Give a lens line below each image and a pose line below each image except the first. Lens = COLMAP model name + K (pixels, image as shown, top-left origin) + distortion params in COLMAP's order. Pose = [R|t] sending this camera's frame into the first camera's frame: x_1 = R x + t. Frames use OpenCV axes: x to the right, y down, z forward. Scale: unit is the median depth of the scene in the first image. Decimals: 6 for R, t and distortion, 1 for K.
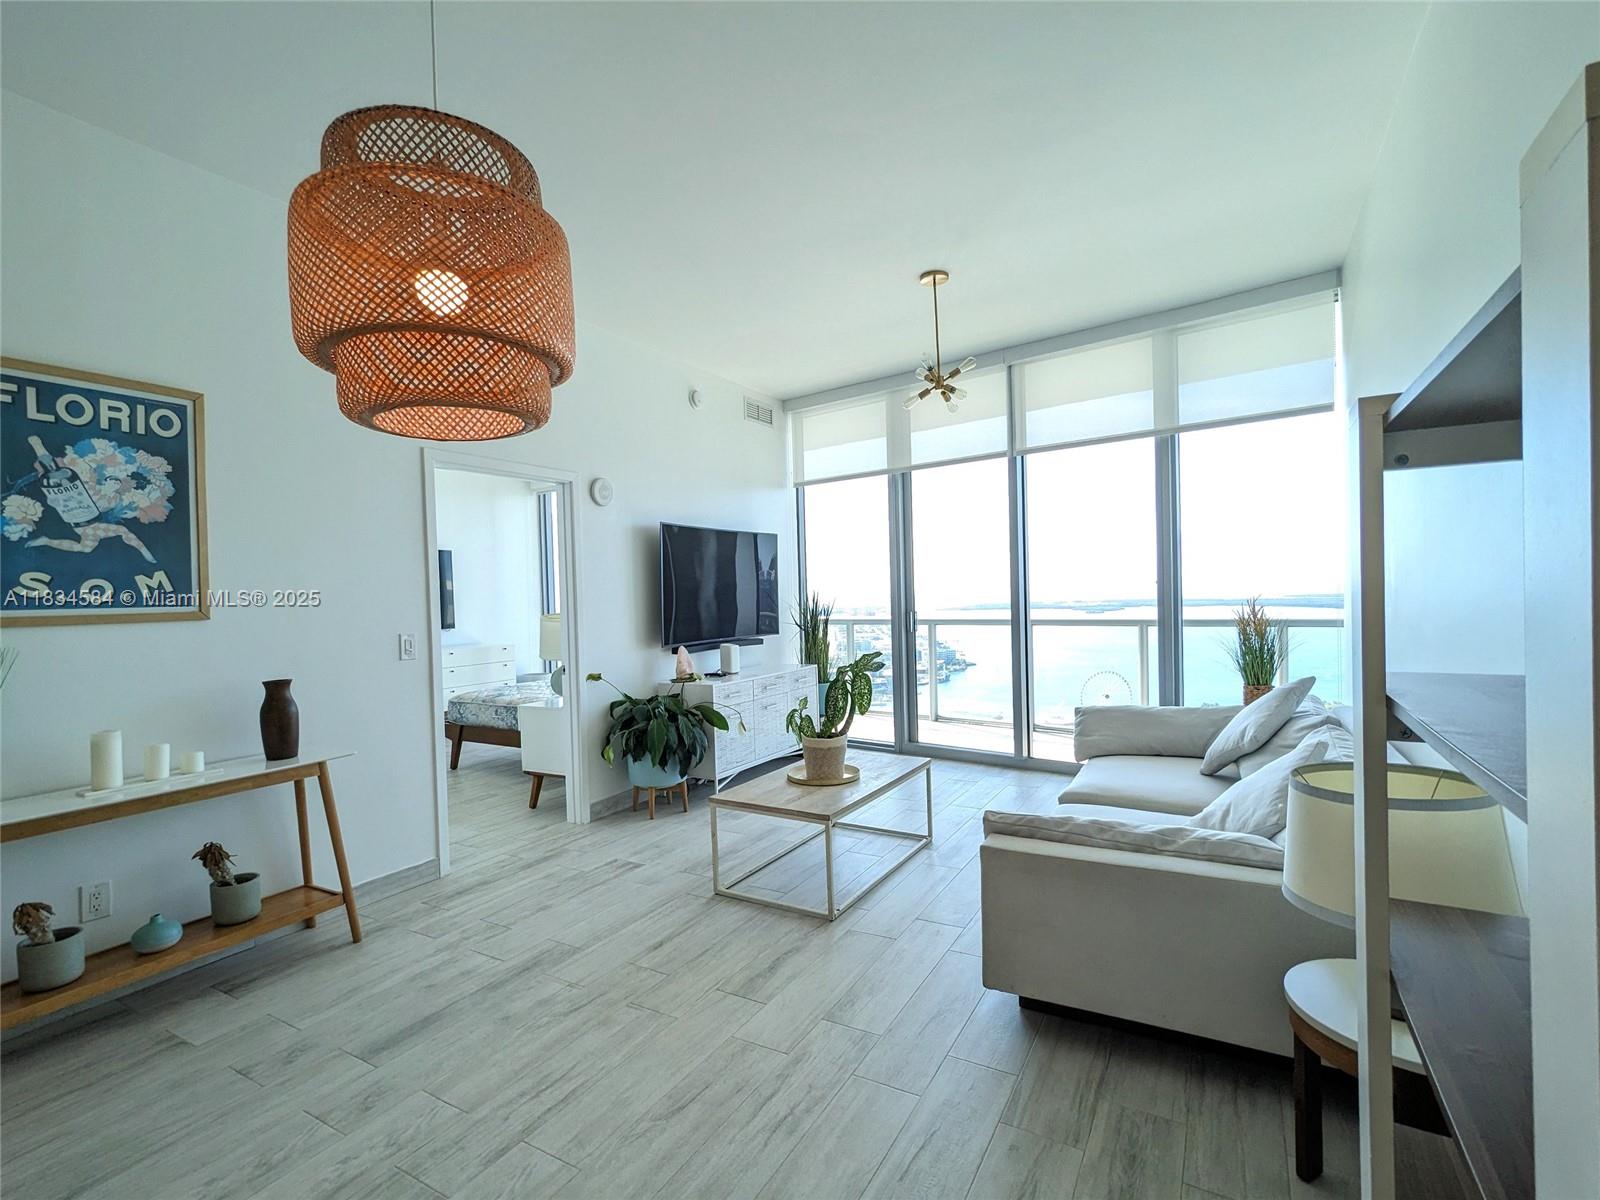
lens RADIAL K [[756.0, 0, 802.3], [0, 756.0, 603.8], [0, 0, 1]] dist [-0.005473, 0.004973]
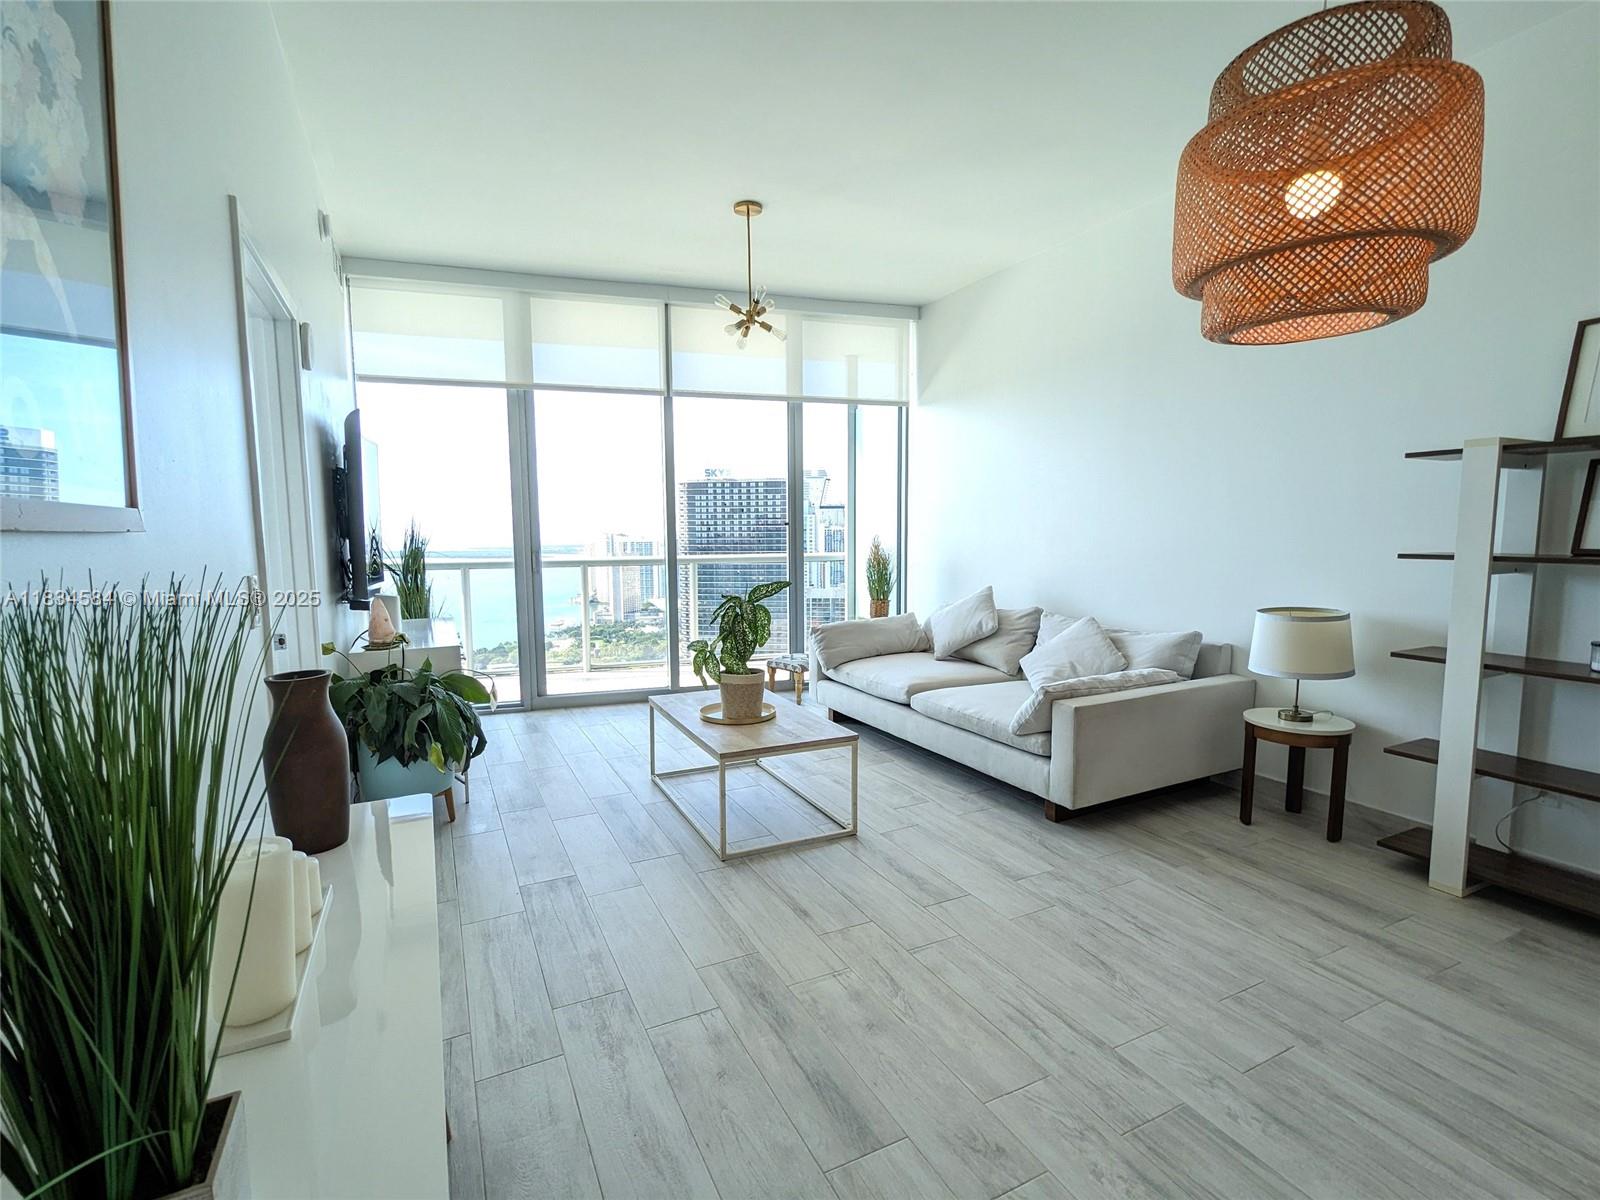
lens RADIAL K [[756.0, 0, 799.4], [0, 756.0, 603.9], [0, 0, 1]] dist [-0.005473, 0.004973]
pose [[0.554987, -0.058582, 0.829794, -0.861803], [0.006101, 0.997777, 0.066361, 0.030742], [-0.831837, -0.031768, 0.554111, 0.496126]]
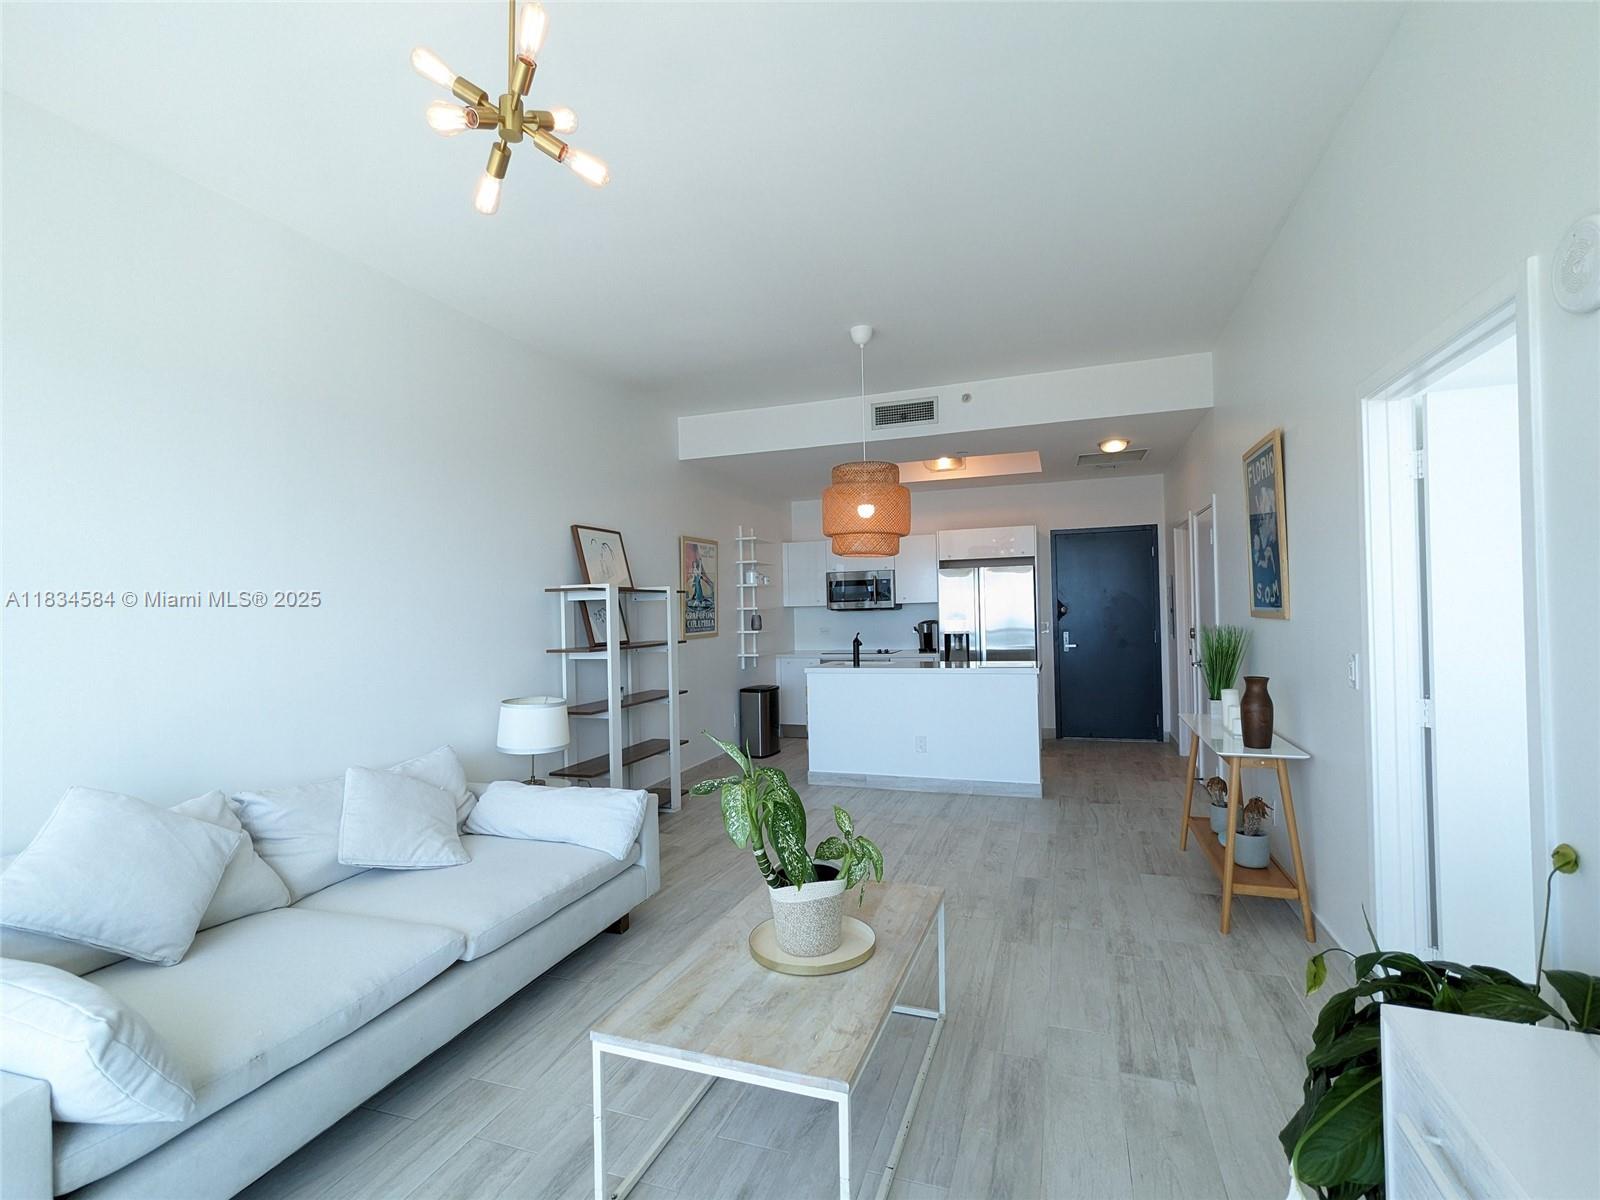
lens RADIAL K [[756.0, 0, 802.8], [0, 756.0, 606.9], [0, 0, 1]] dist [-0.005473, 0.004973]
pose [[-0.981570, 0.049892, -0.184476, 0.156859], [0.048050, 0.998741, 0.014445, -0.048398], [0.184964, 0.005315, -0.982731, 1.895918]]
